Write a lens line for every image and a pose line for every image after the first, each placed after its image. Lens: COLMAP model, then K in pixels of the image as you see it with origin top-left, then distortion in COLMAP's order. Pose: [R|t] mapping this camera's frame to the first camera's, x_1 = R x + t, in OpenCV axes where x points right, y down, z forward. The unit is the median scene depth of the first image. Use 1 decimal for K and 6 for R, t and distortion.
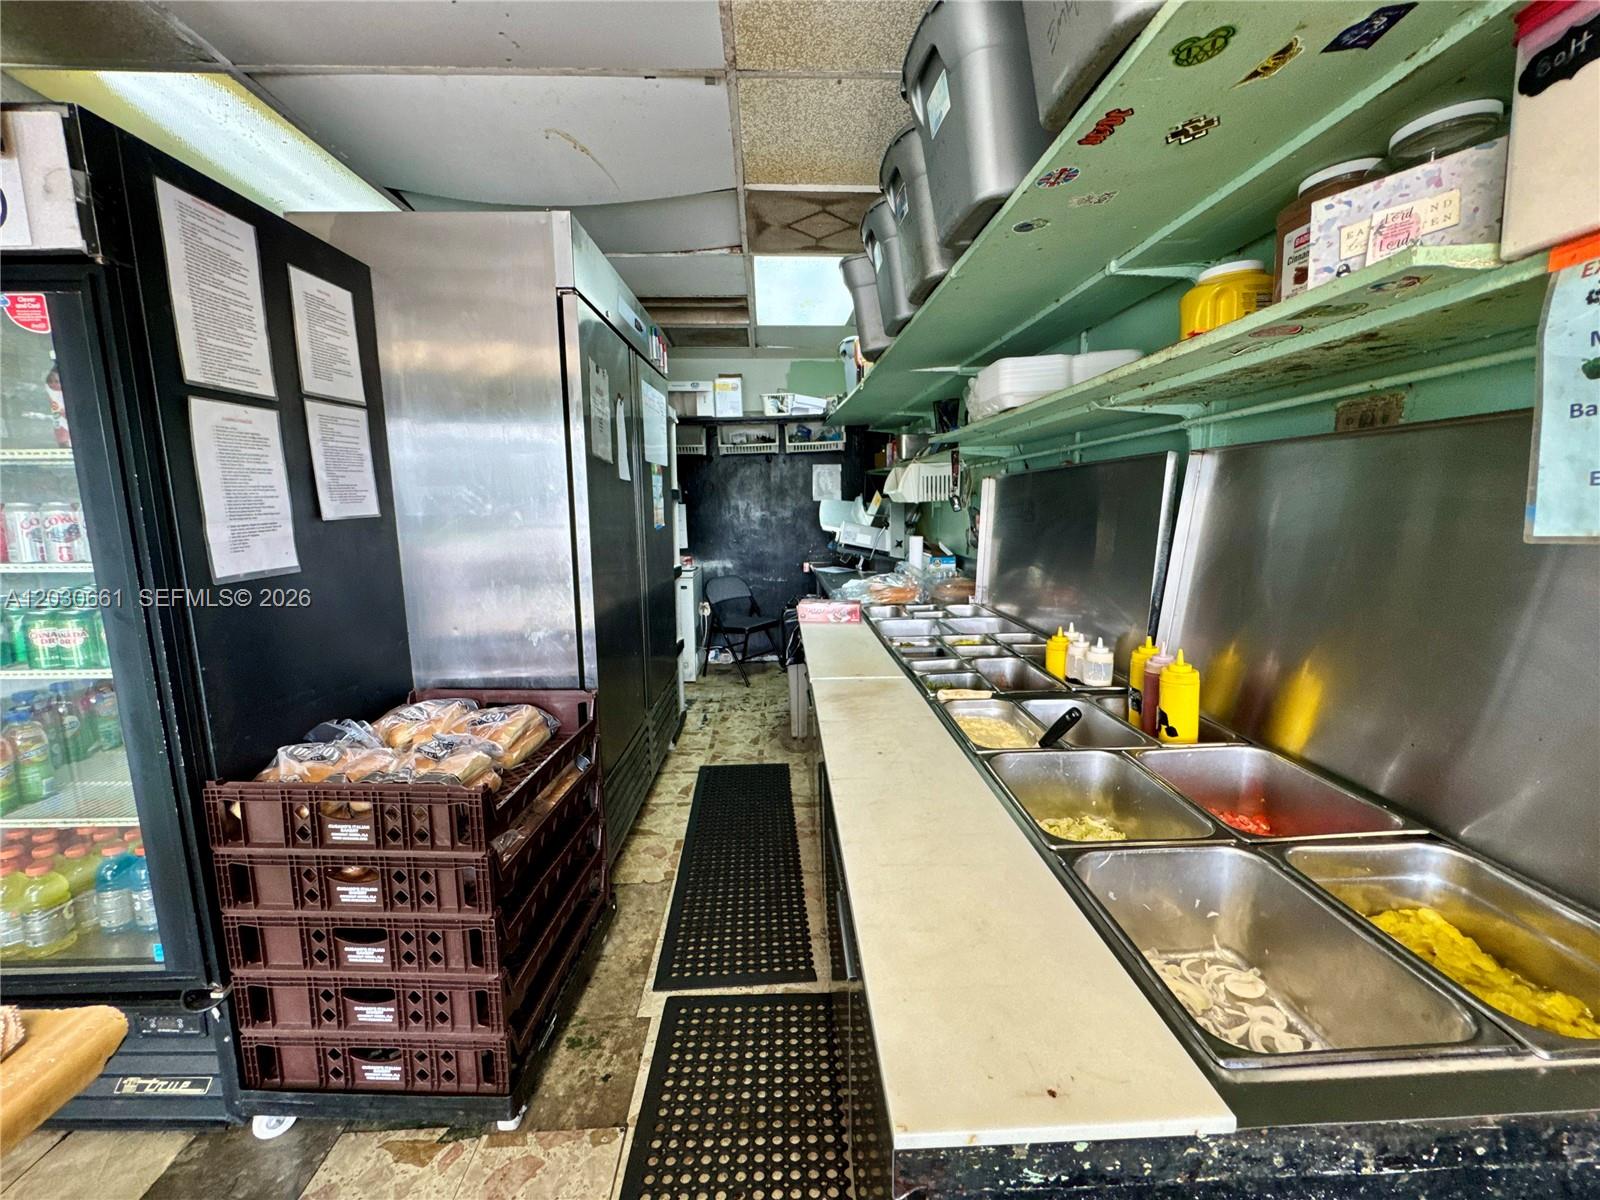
lens RADIAL K [[640.4, 0, 801.2], [0, 640.4, 598.2], [0, 0, 1]] dist [-0.003397, 0.000477]
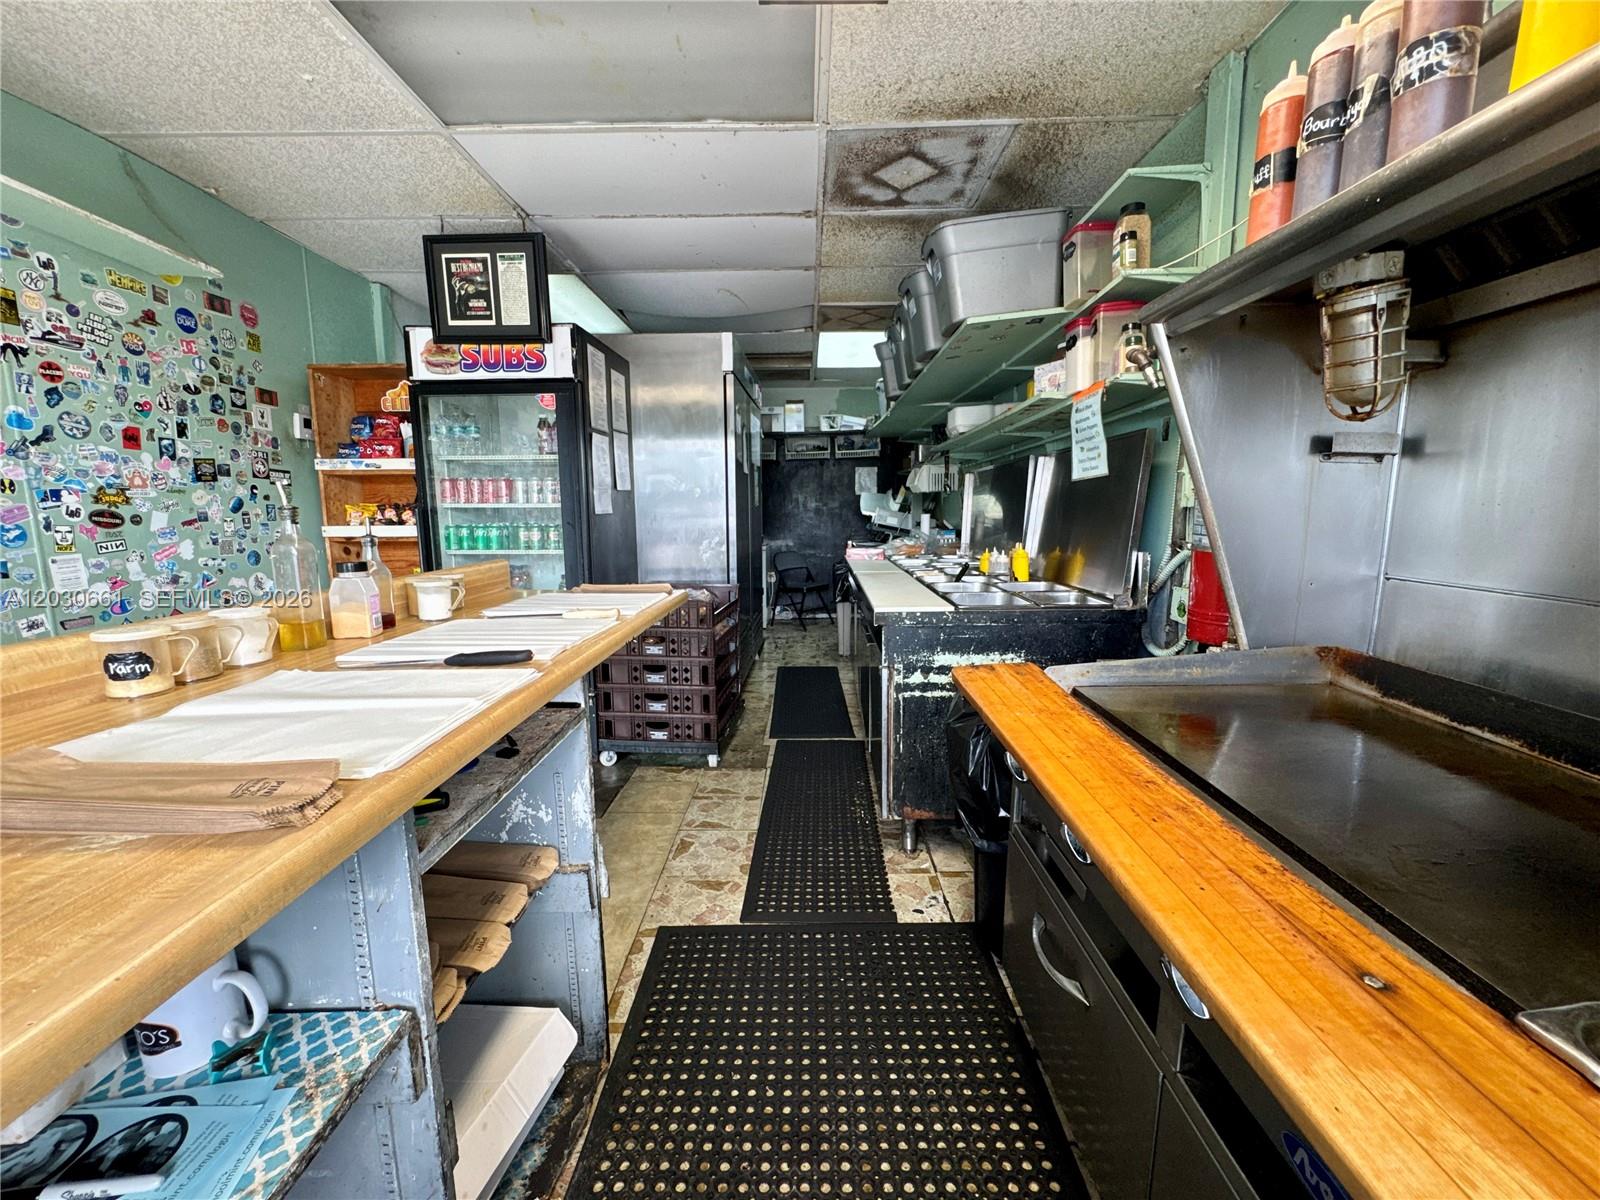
lens RADIAL K [[640.4, 0, 799.7], [0, 640.4, 598.9], [0, 0, 1]] dist [-0.003397, 0.000477]
pose [[0.997835, 0.011612, -0.064732, -0.013994], [-0.012227, 0.999884, -0.009110, 0.132686], [0.064618, 0.009882, 0.997861, -0.558333]]
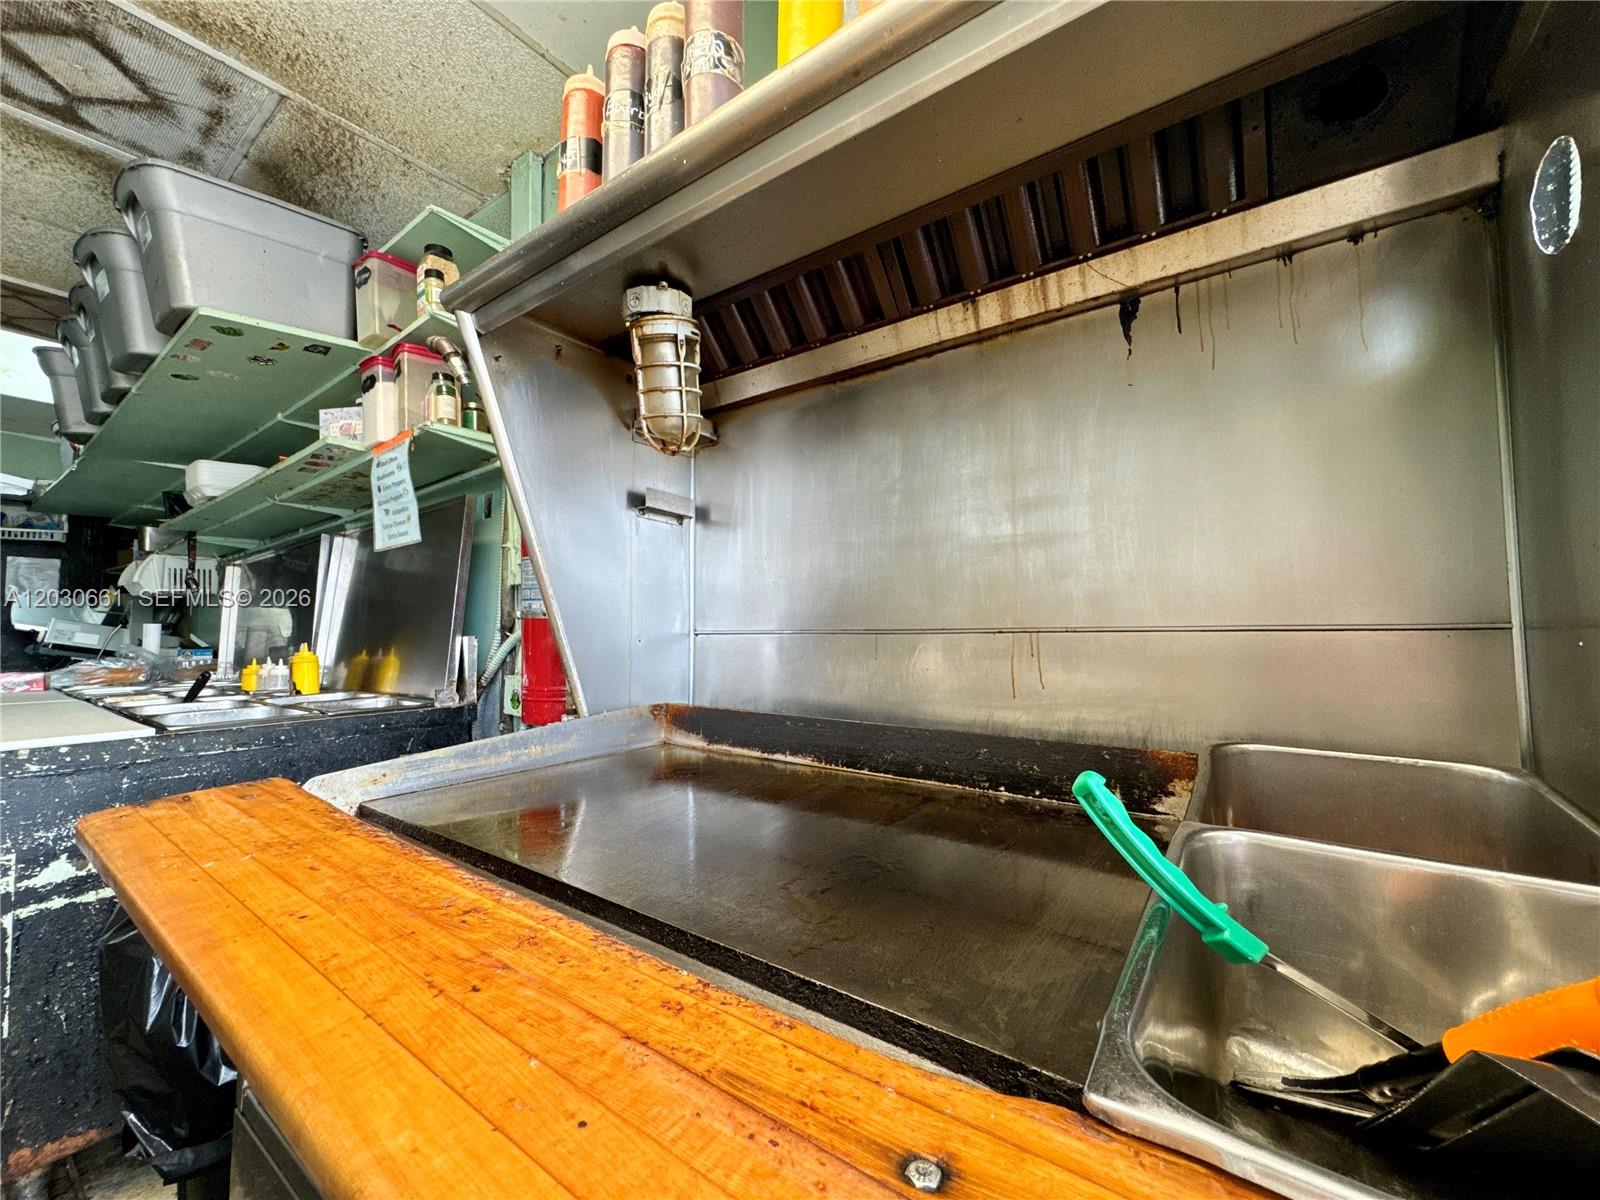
lens RADIAL K [[640.4, 0, 799.5], [0, 640.4, 599.5], [0, 0, 1]] dist [-0.003397, 0.000477]
pose [[0.630631, 0.047539, 0.774625, 0.049380], [0.122656, 0.979472, -0.159967, 0.169354], [-0.766329, 0.195892, 0.611855, -0.436691]]
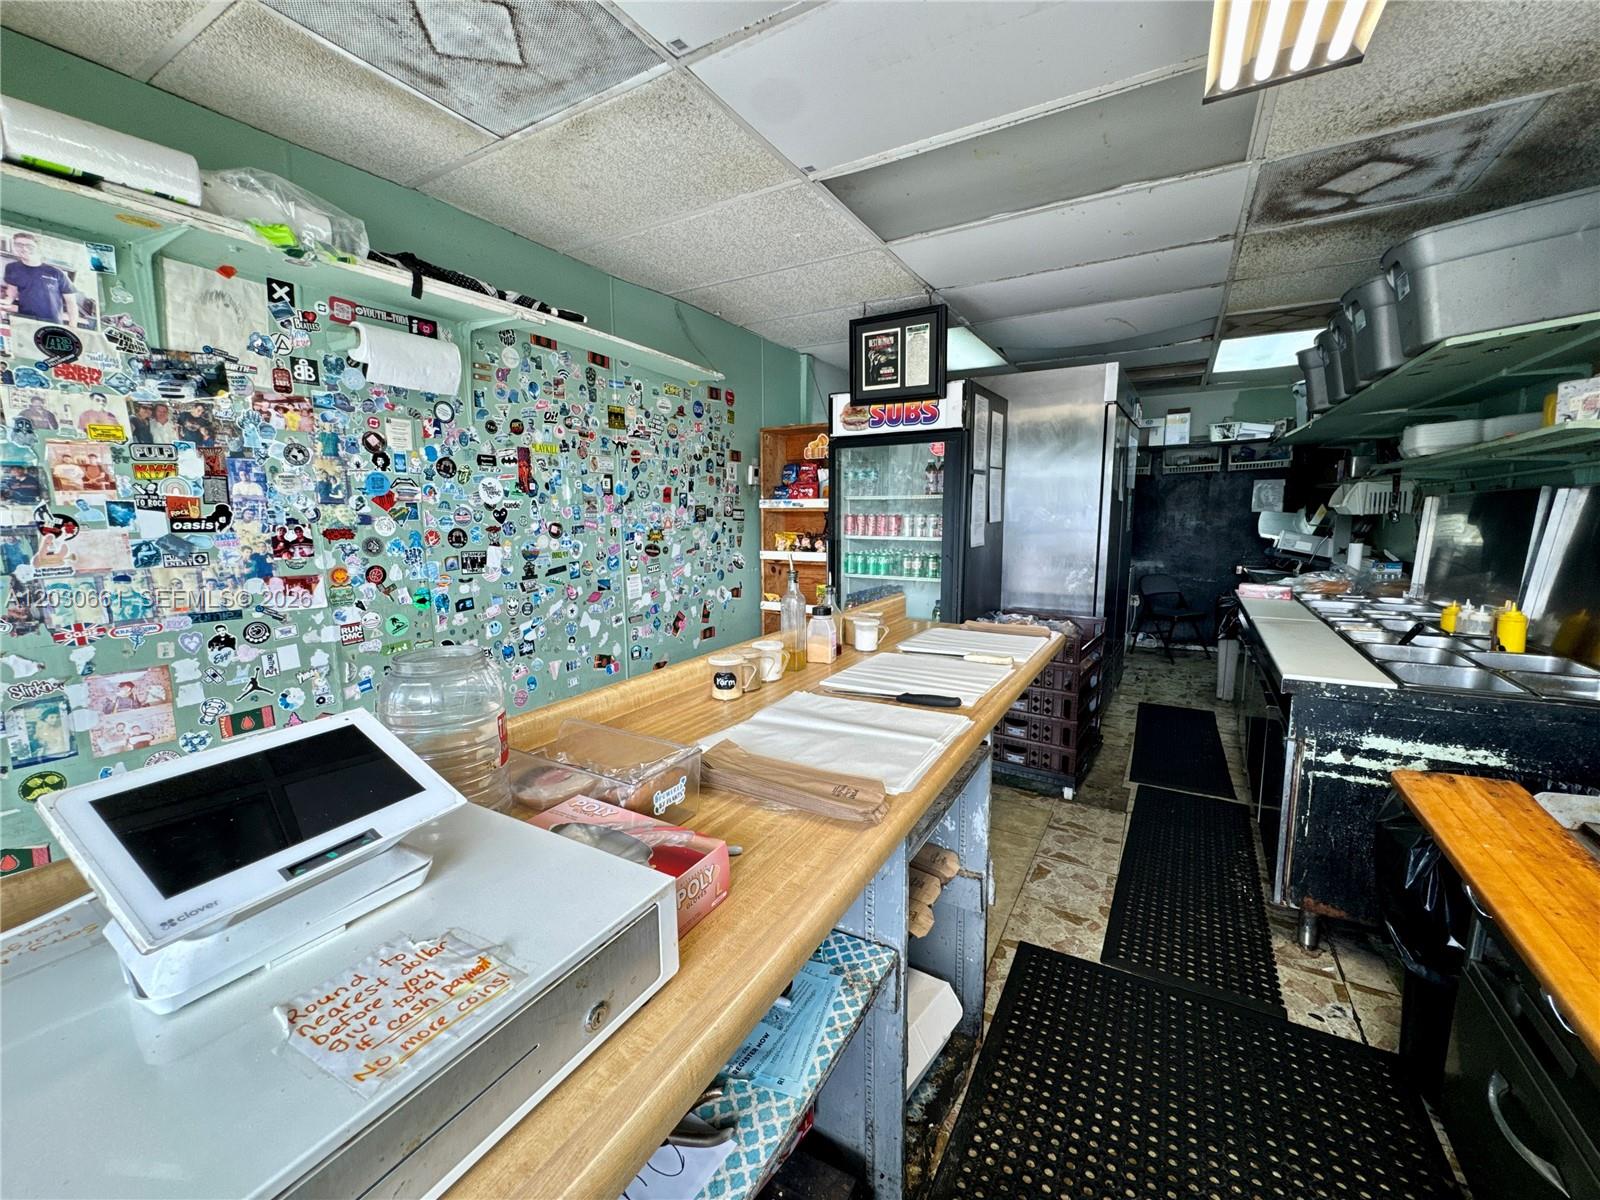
lens RADIAL K [[640.4, 0, 800.2], [0, 640.4, 599.5], [0, 0, 1]] dist [-0.003397, 0.000477]
pose [[0.836448, 0.078048, -0.542460, -0.041510], [-0.083138, 0.996423, 0.015169, 0.090173], [0.541703, 0.032411, 0.839945, -0.662820]]
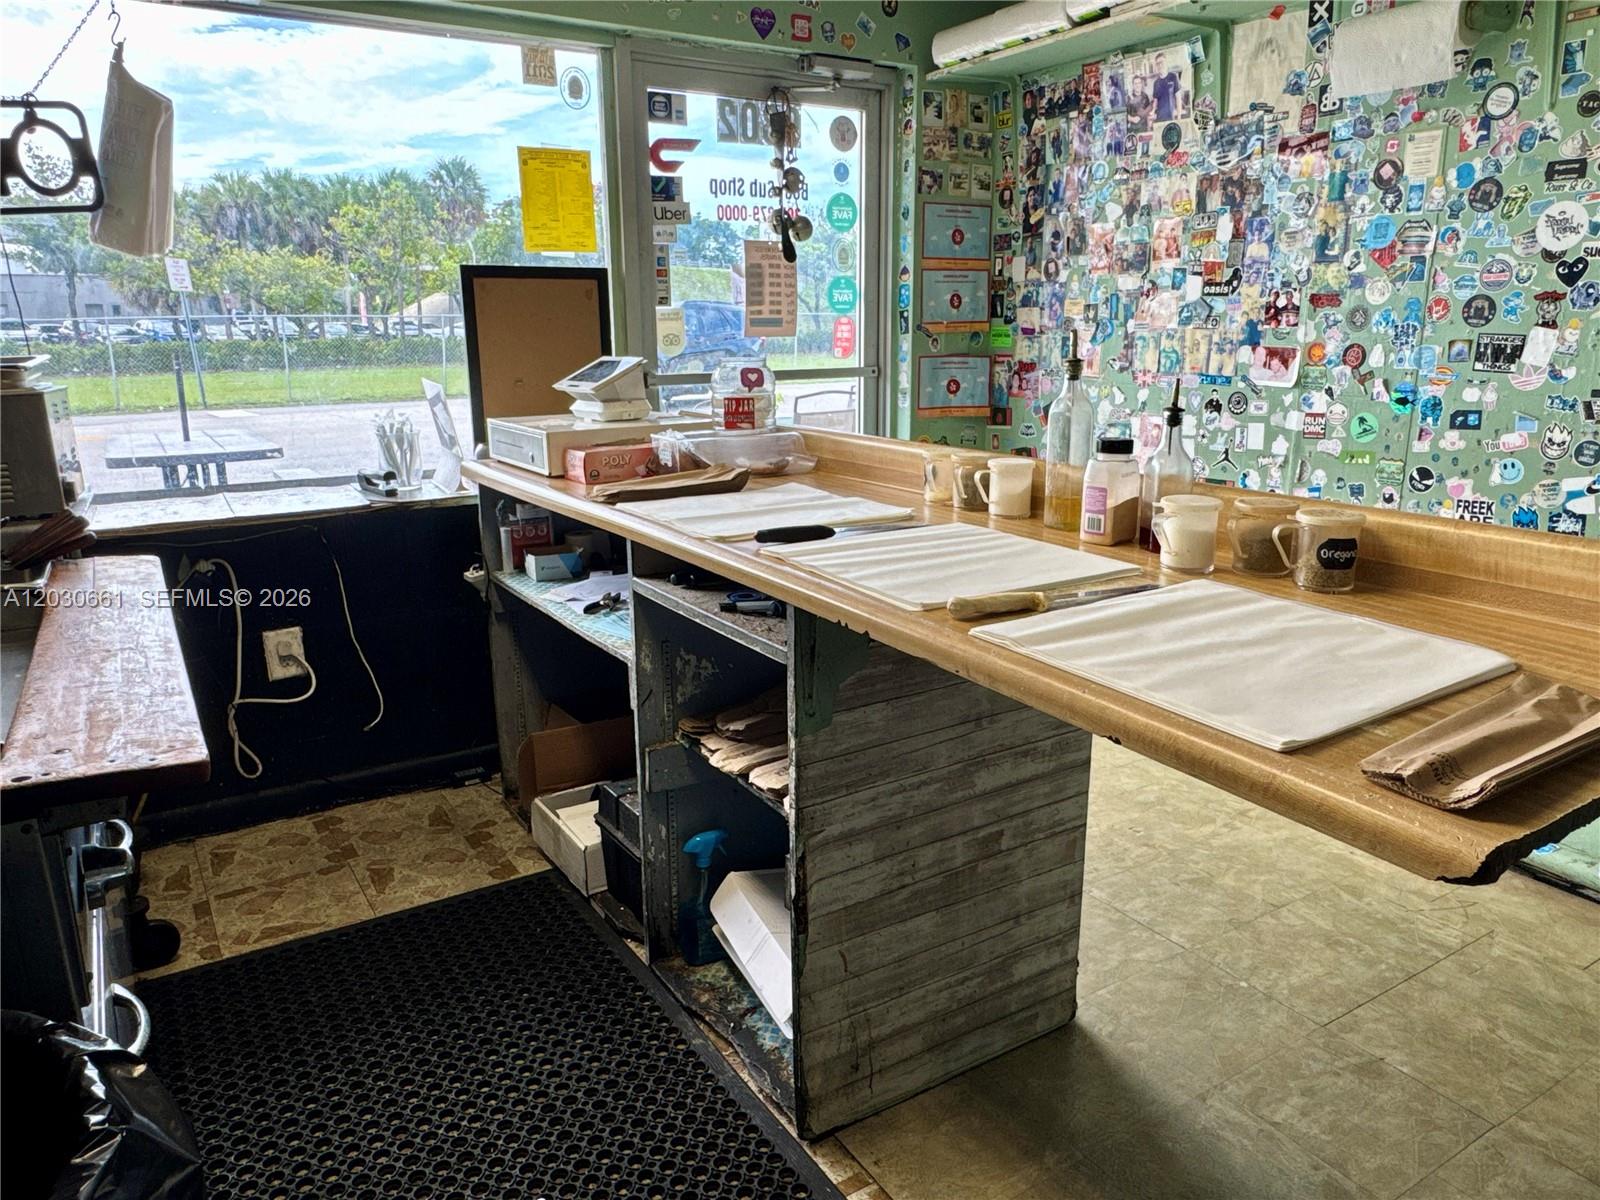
lens RADIAL K [[1089.8, 0, 802.4], [0, 1089.8, 600.9], [0, 0, 1]] dist [-0.003542, 0.000938]
pose [[-0.874378, 0.136685, -0.465597, 0.050576], [-0.059497, 0.922069, 0.382425, -0.023530], [0.481584, 0.362086, -0.798105, 0.283156]]
